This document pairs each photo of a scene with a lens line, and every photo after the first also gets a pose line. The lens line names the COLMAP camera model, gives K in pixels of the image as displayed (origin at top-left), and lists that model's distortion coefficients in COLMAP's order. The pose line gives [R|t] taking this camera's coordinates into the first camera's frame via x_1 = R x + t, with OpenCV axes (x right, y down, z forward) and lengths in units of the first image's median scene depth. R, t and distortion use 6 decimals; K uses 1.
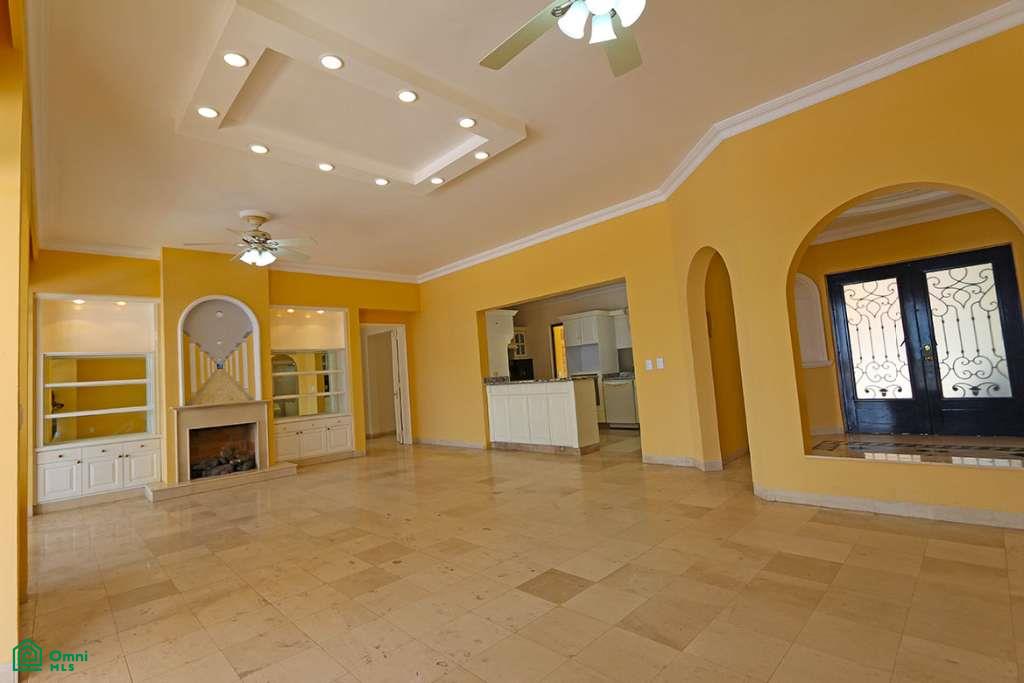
lens RADIAL K [[472.7, 0, 506.3], [0, 472.7, 341.2], [0, 0, 1]] dist [-0.023498, 0.005359]
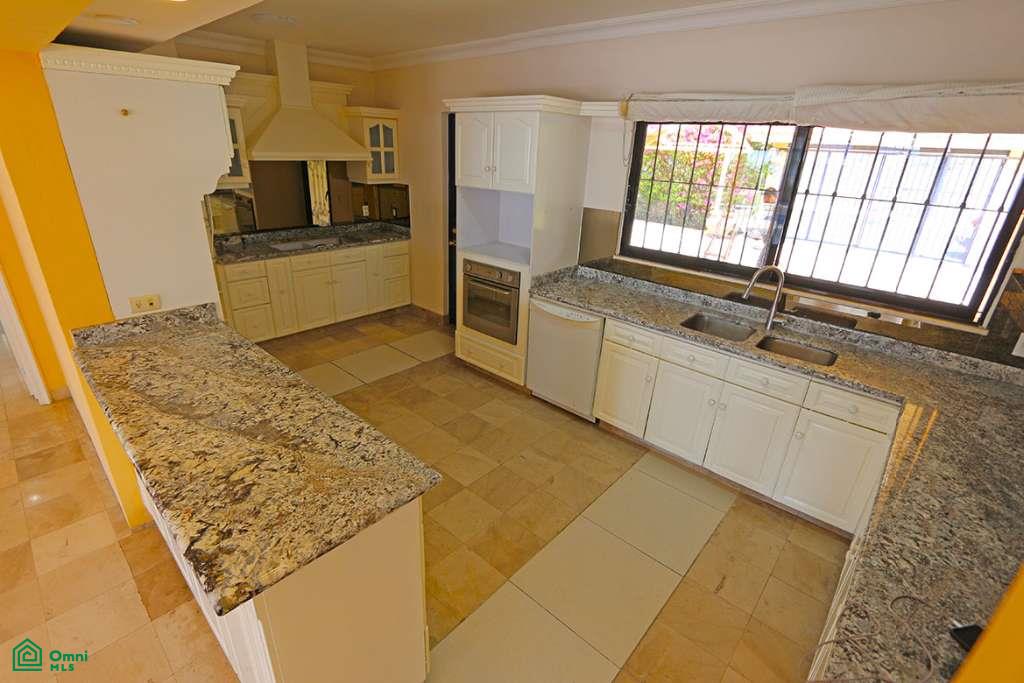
lens RADIAL K [[472.7, 0, 506.3], [0, 472.7, 341.2], [0, 0, 1]] dist [-0.023498, 0.005359]
pose [[0.991627, 0.081918, 0.099823, 0.139762], [-0.117993, 0.888885, 0.442676, -0.052832], [-0.052468, -0.450748, 0.891108, 0.596784]]
